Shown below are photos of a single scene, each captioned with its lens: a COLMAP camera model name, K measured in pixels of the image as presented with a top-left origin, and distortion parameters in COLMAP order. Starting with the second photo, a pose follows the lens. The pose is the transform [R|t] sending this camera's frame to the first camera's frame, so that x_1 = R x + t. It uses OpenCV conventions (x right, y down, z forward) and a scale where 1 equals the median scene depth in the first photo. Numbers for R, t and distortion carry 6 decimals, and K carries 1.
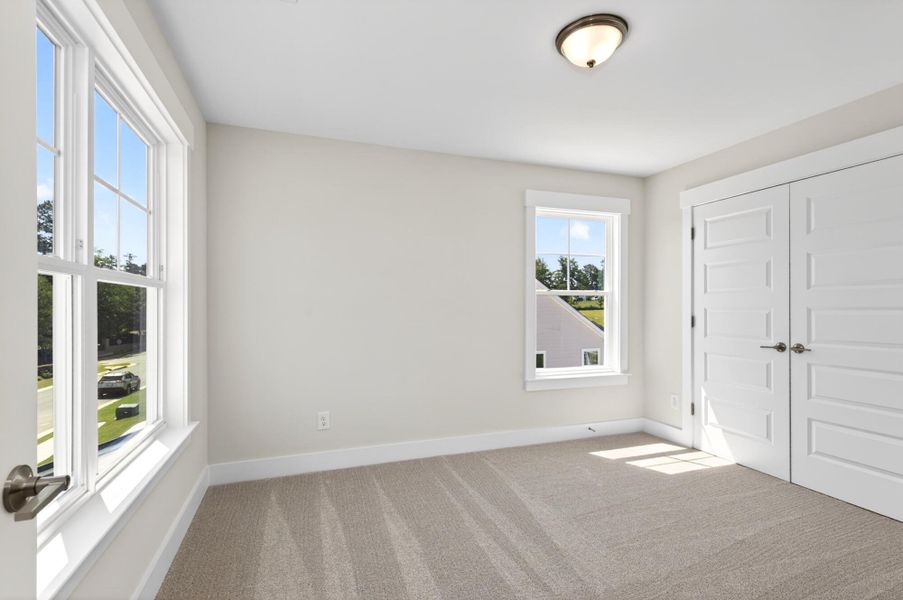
lens RADIAL K [[442.7, 0, 453.5], [0, 442.7, 305.6], [0, 0, 1]] dist [0.058715, 0.000382]
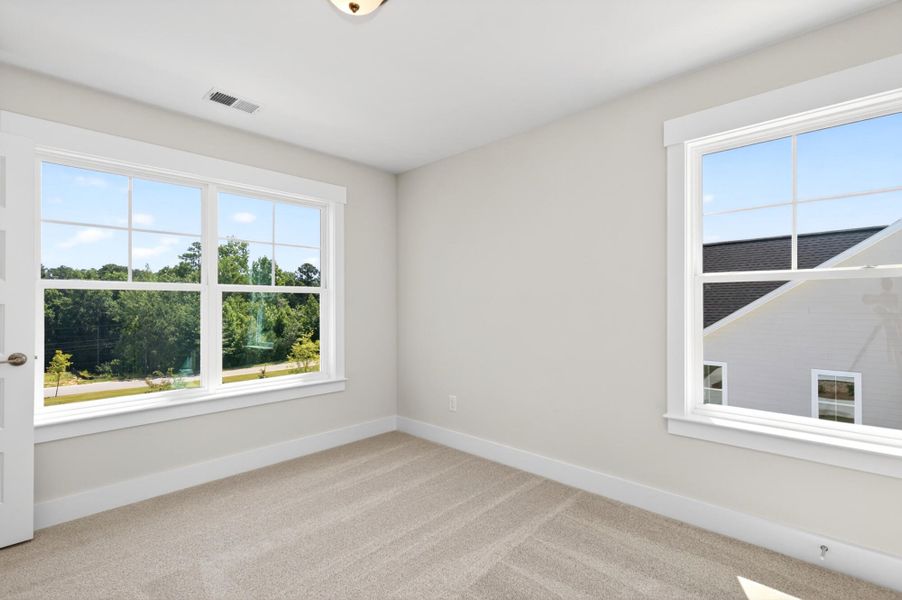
lens RADIAL K [[425.9, 0, 451.0], [0, 425.9, 300.0], [0, 0, 1]] dist [0.000573, 0.000580]
pose [[0.444139, -0.007009, -0.895930, 0.664386], [0.005285, 0.999972, -0.005203, 0.000671], [0.895942, -0.002424, 0.444164, 0.507283]]
